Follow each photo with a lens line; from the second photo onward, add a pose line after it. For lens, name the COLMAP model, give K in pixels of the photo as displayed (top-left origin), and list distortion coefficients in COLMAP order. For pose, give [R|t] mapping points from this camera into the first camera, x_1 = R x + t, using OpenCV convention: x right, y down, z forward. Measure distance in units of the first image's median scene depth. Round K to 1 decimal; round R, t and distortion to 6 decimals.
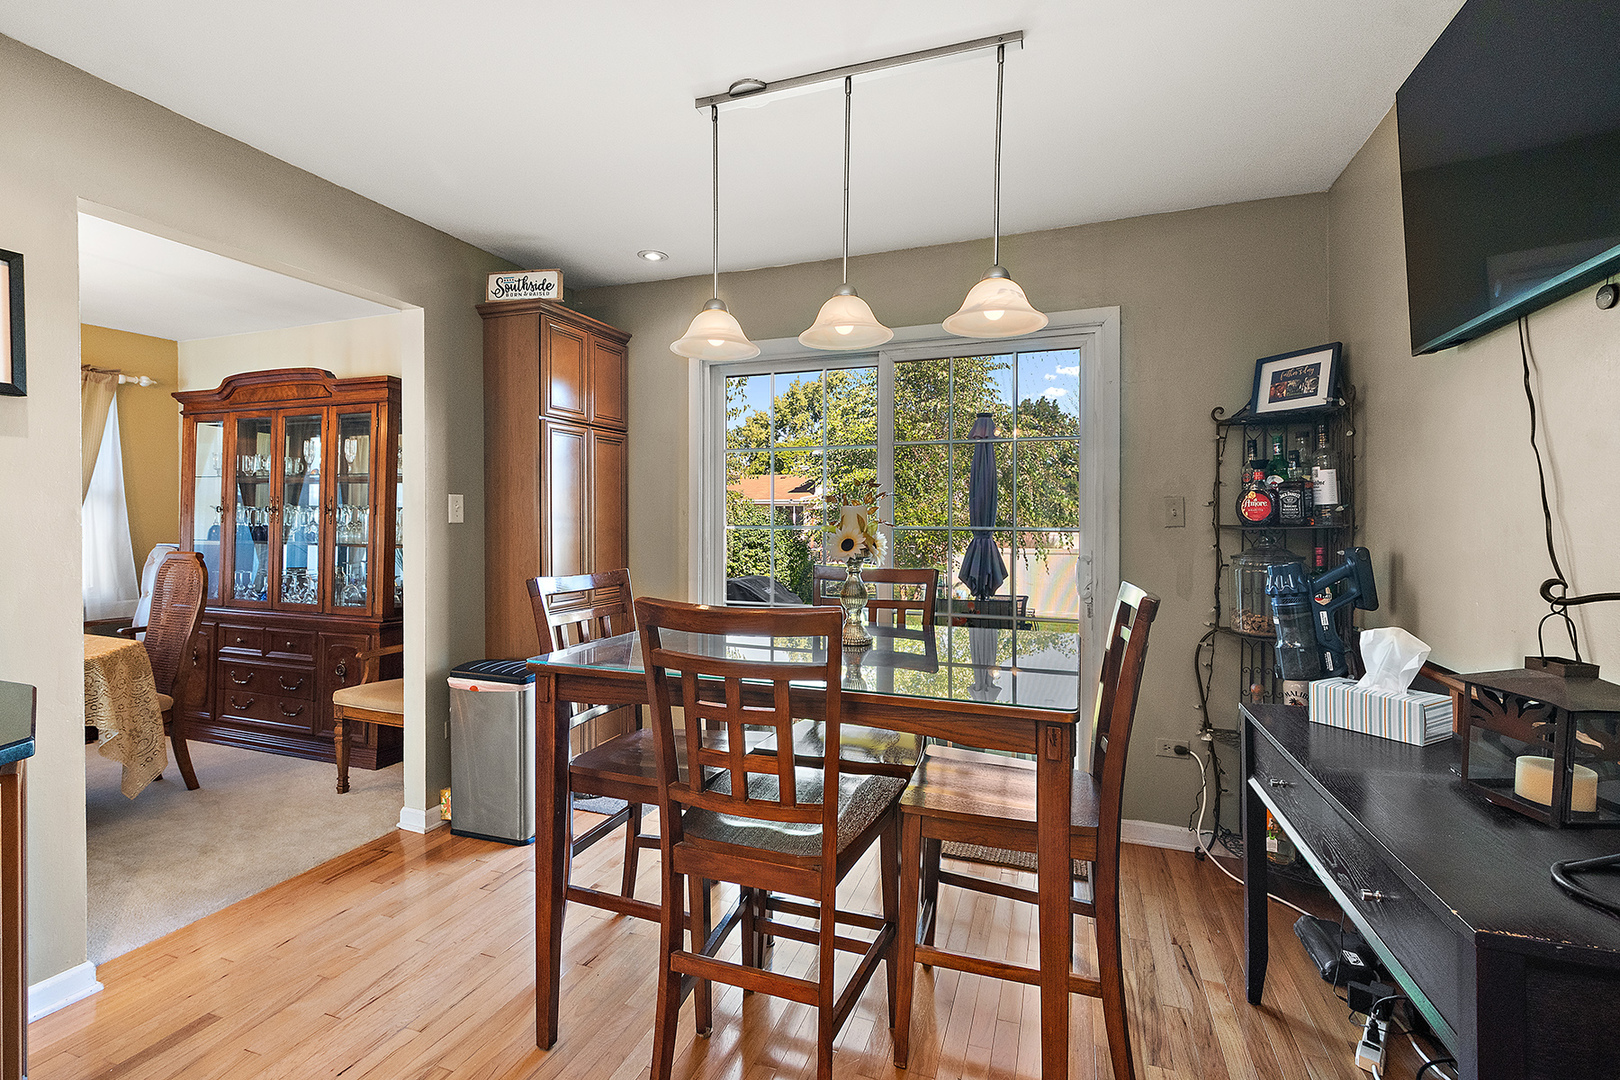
lens RADIAL K [[719.2, 0, 812.4], [0, 719.2, 521.0], [0, 0, 1]] dist [-0.004273, -0.000425]
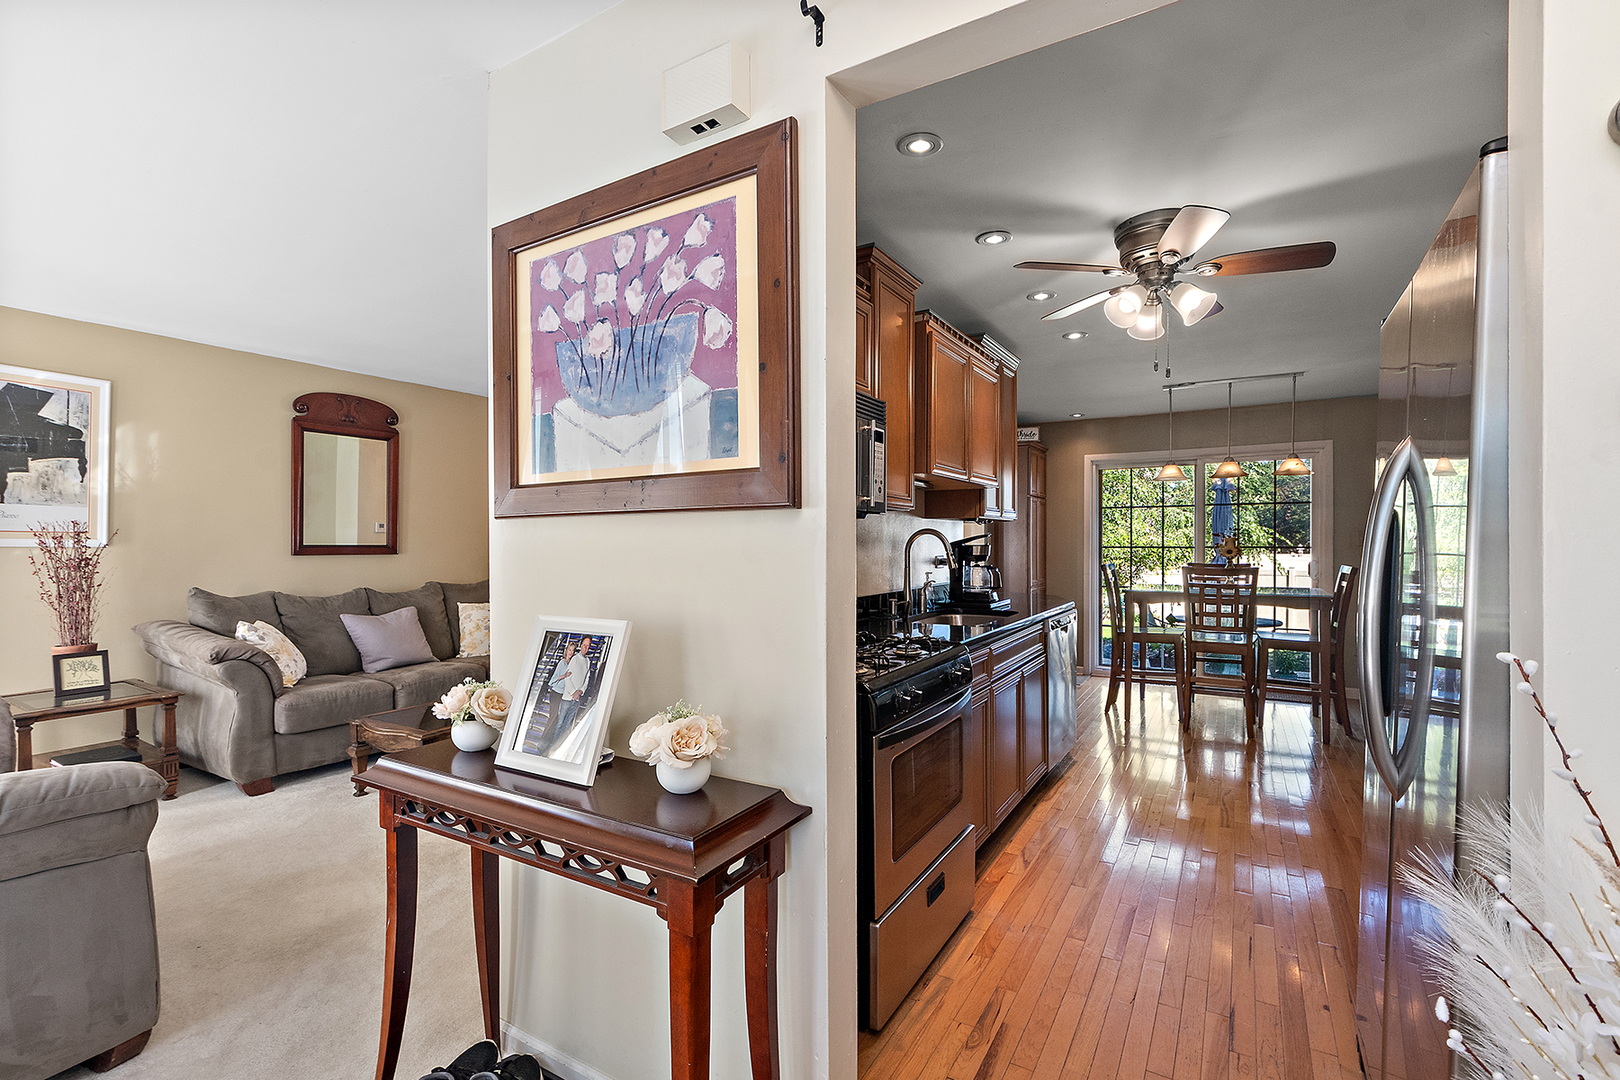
lens RADIAL K [[732.2, 0, 804.8], [0, 732.2, 549.1], [0, 0, 1]] dist [-0.000306, -0.000516]
pose [[0.983244, -0.004532, -0.182236, -0.804646], [0.004930, 0.999986, 0.001734, 0.007409], [0.182226, -0.002604, 0.983253, -1.583056]]
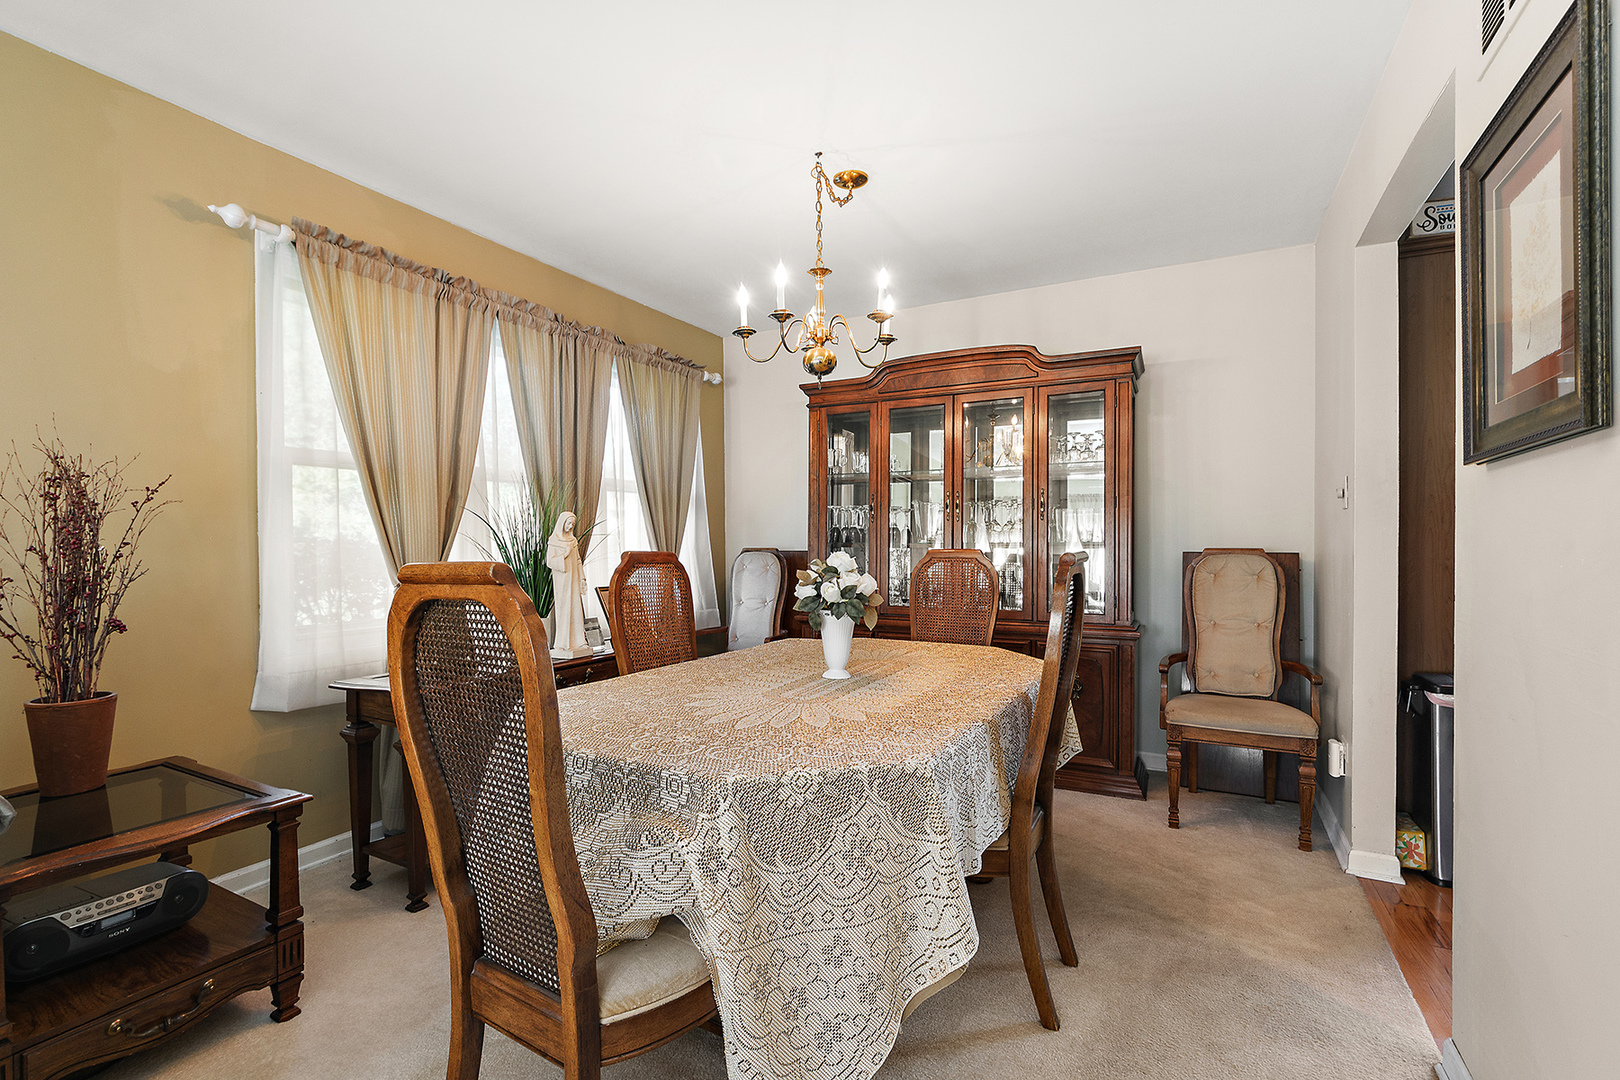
lens RADIAL K [[732.2, 0, 804.8], [0, 732.2, 549.1], [0, 0, 1]] dist [-0.000306, -0.000516]
pose [[0.992492, -0.010668, -0.121843, -1.321712], [0.011275, 0.999927, 0.004296, 0.049847], [0.121789, -0.005637, 0.992540, 0.107541]]
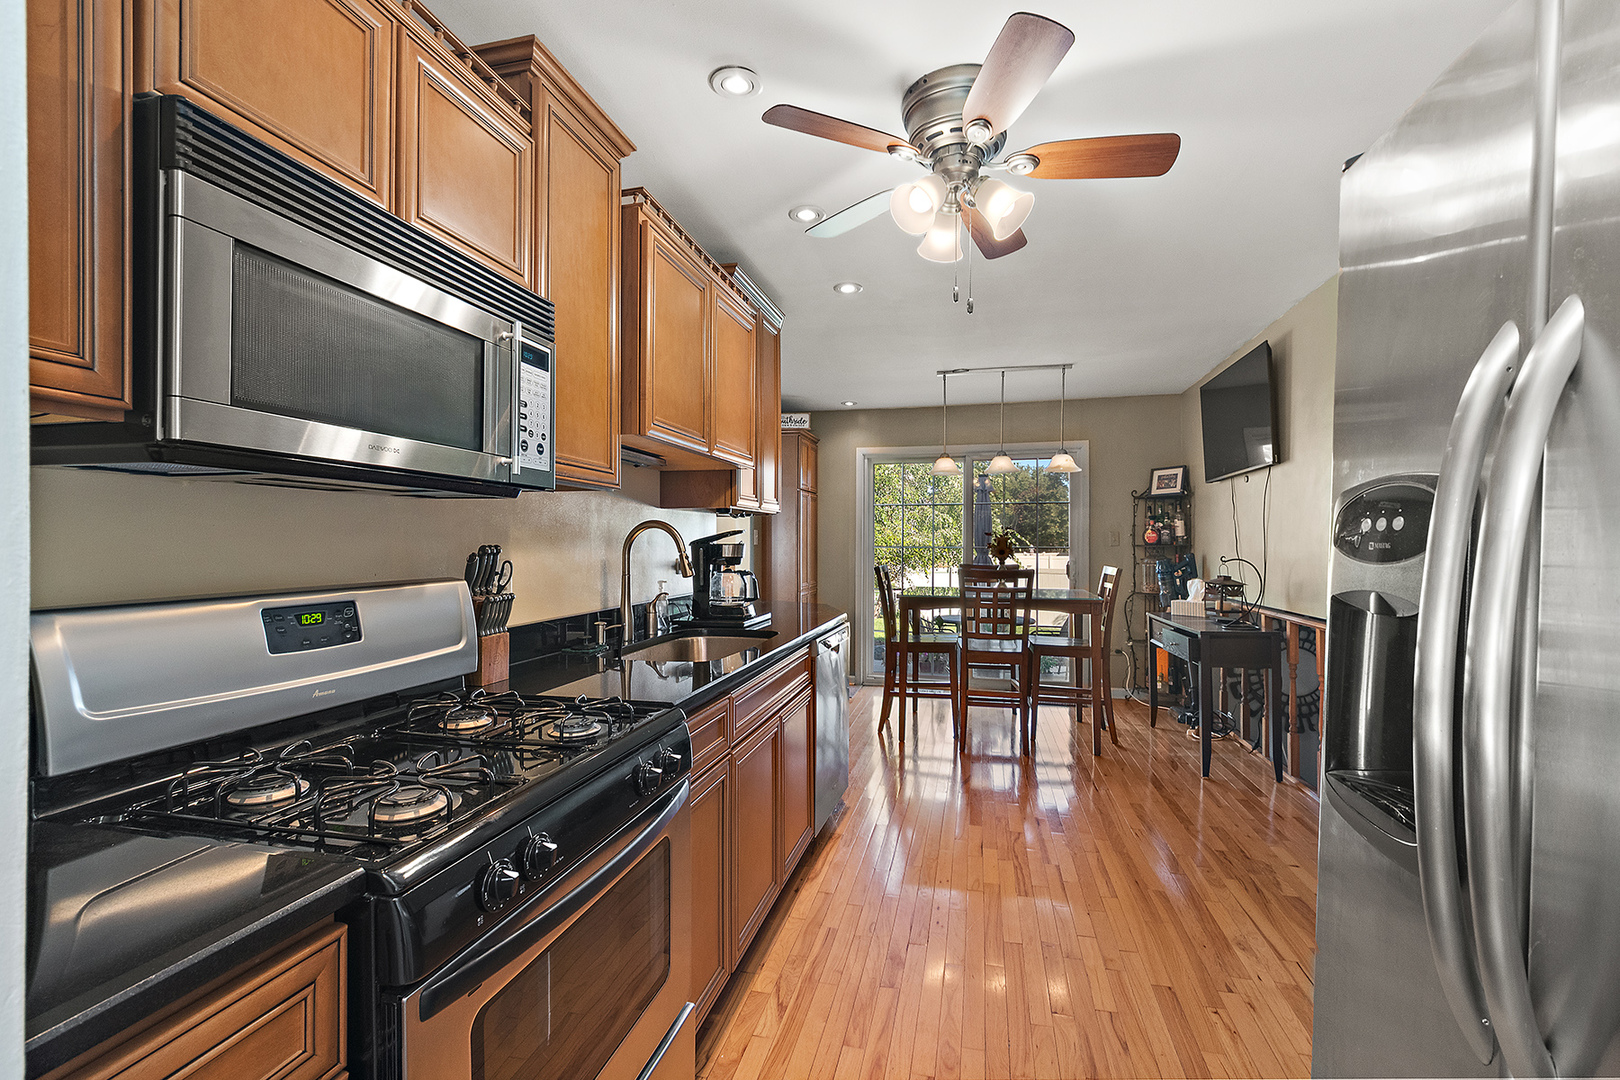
lens RADIAL K [[717.9, 0, 805.1], [0, 717.9, 542.3], [0, 0, 1]] dist [-0.002621, 0.000303]
pose [[0.993542, -0.001755, 0.113450, -0.731828], [0.002364, 0.999984, -0.005233, 0.007271], [-0.113439, 0.005467, 0.993530, -1.136701]]
